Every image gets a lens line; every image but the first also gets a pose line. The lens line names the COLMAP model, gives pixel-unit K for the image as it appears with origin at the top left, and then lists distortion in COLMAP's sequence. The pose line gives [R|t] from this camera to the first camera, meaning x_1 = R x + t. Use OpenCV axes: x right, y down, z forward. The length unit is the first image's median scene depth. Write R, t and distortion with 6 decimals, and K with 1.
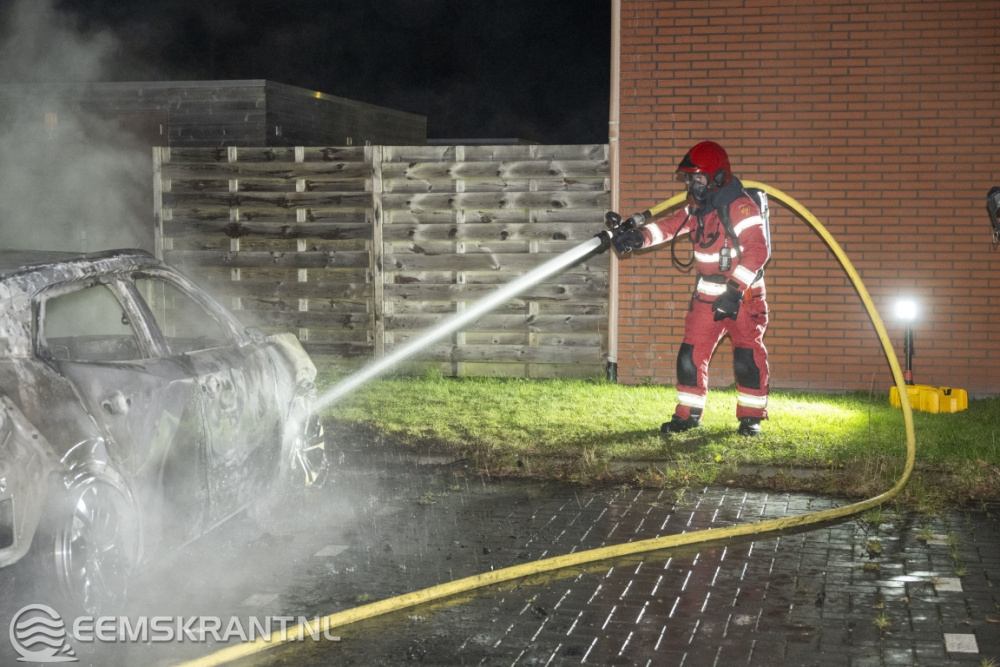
lens RADIAL K [[1585.8, 0, 500.0], [0, 1585.8, 333.5], [0, 0, 1]] dist [0.001538, 0.013600]
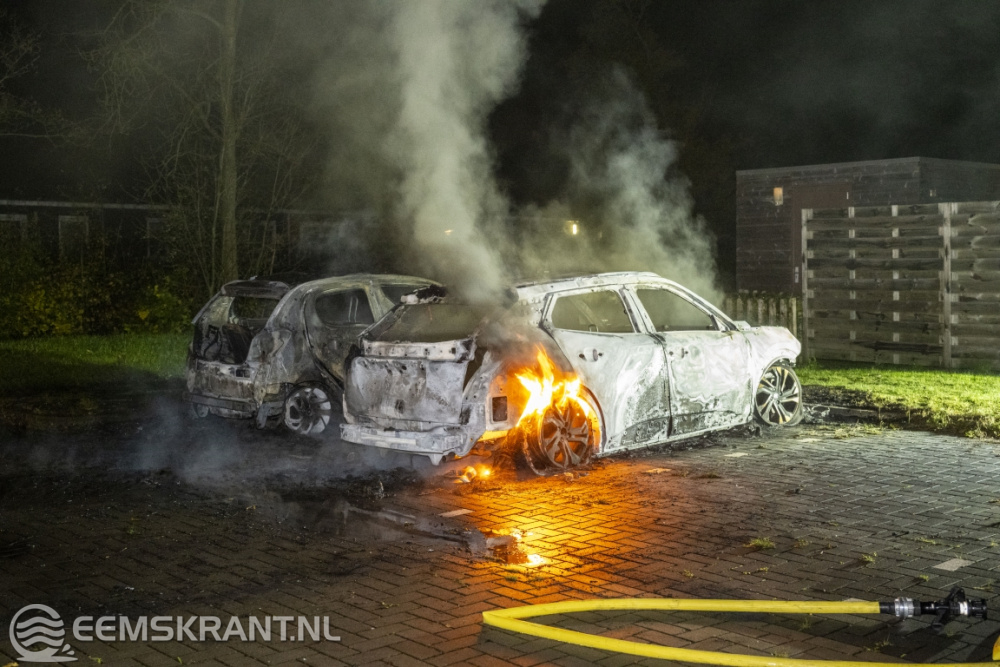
lens RADIAL K [[1186.9, 0, 486.4], [0, 1186.9, 319.5], [0, 0, 1]] dist [0.020280, 0.015699]
pose [[0.810531, 0.018930, -0.585390, 0.202913], [-0.033595, 0.999335, -0.014200, 0.012085], [0.584731, 0.031176, 0.810628, -0.076020]]
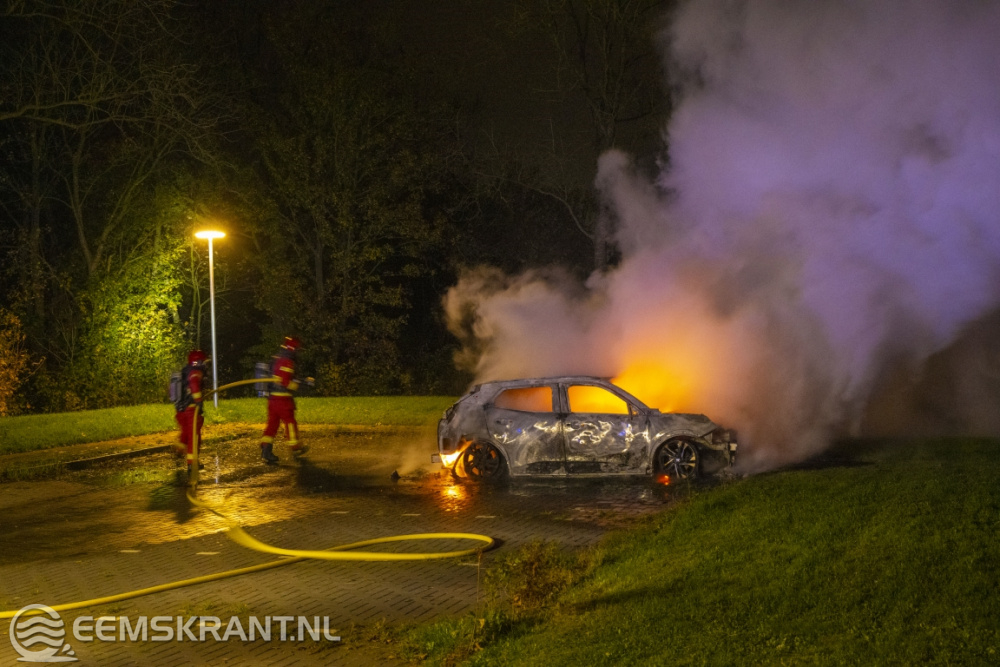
lens RADIAL K [[1304.8, 0, 500.0], [0, 1304.8, 333.5], [0, 0, 1]] dist [-0.005848, -0.007858]
pose [[-0.121167, 0.010307, -0.992579, 1.165219], [-0.054125, 0.998390, 0.016975, -0.088937], [0.991155, 0.055780, -0.120414, 0.620153]]
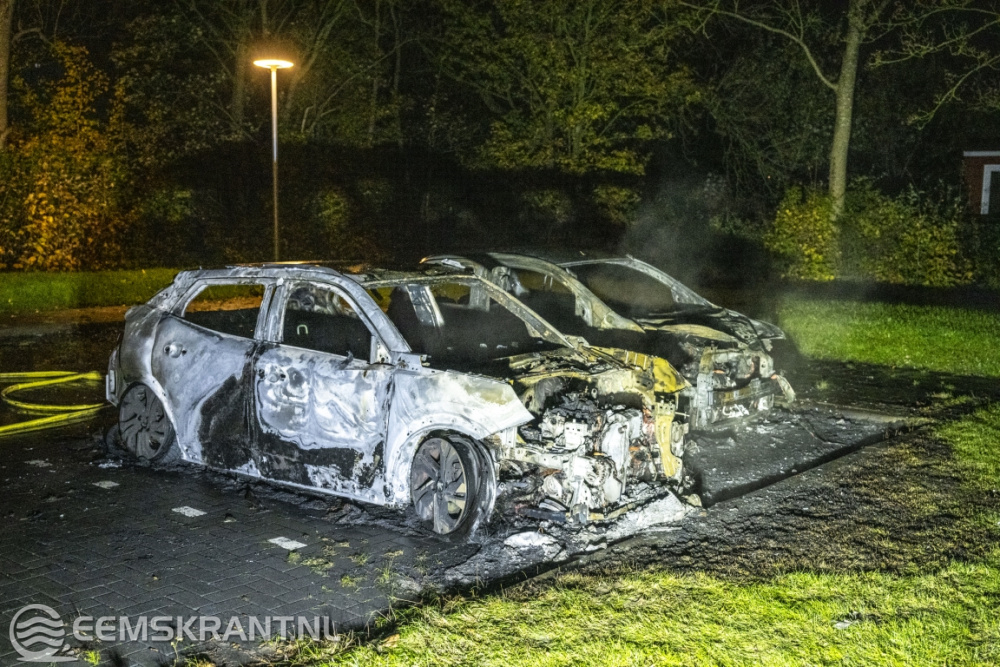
lens RADIAL K [[1074.7, 0, 500.0], [0, 1074.7, 333.5], [0, 0, 1]] dist [0.006981, 0.006640]
pose [[-0.458739, 0.100264, -0.882896, 0.265415], [-0.083302, 0.984385, 0.155072, -0.082070], [0.884657, 0.144685, -0.443224, 0.843523]]
